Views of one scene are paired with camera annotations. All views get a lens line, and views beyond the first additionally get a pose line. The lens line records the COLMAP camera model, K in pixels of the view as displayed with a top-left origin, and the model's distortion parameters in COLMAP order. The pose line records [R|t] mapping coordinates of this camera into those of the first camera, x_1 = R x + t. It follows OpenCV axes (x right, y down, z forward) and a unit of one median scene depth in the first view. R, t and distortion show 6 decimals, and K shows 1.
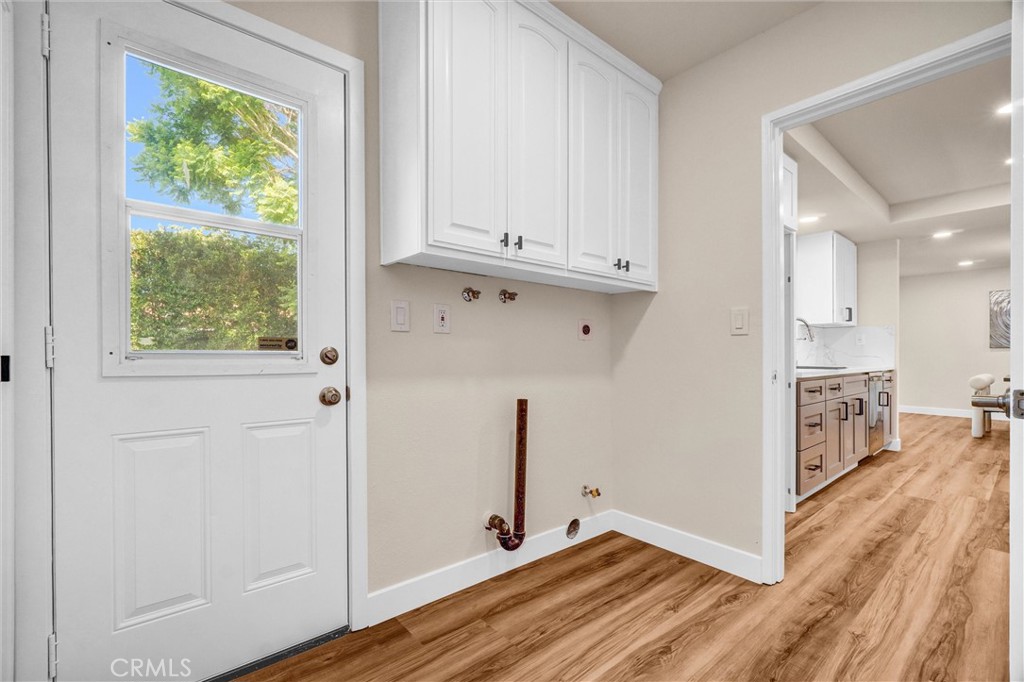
lens RADIAL K [[438.2, 0, 509.6], [0, 438.2, 362.1], [0, 0, 1]] dist [0.000359, 0.000320]
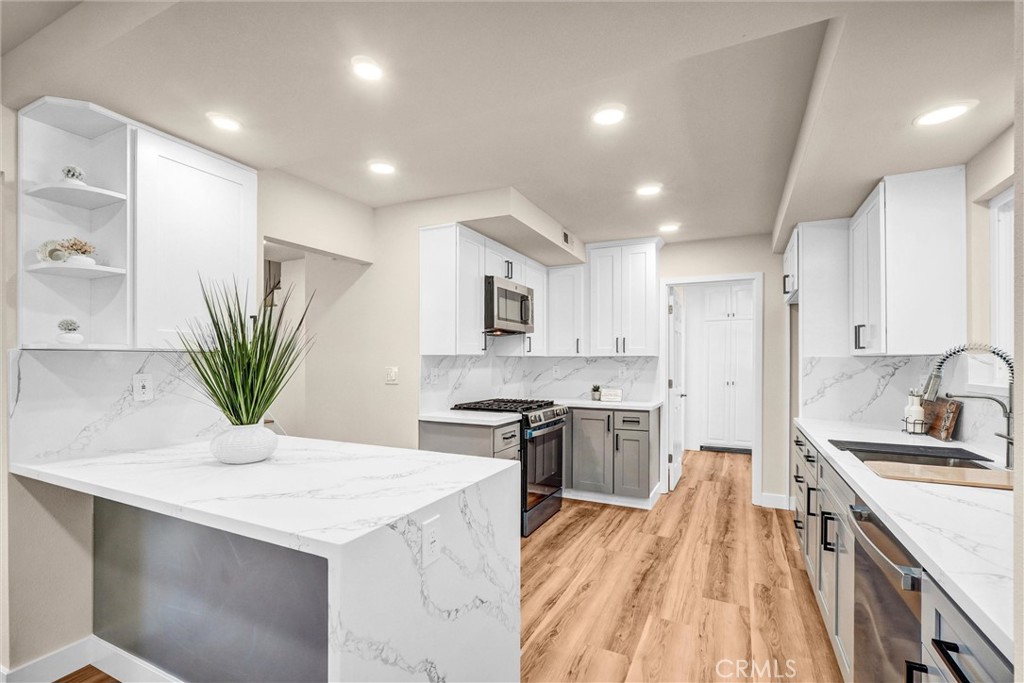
lens RADIAL K [[473.1, 0, 506.7], [0, 473.1, 366.5], [0, 0, 1]] dist [-0.001895, 0.000140]
pose [[-0.913754, 0.001188, -0.406267, 1.994743], [-0.011708, 0.999503, 0.029255, -0.144401], [0.406100, 0.031489, -0.913286, 1.970725]]
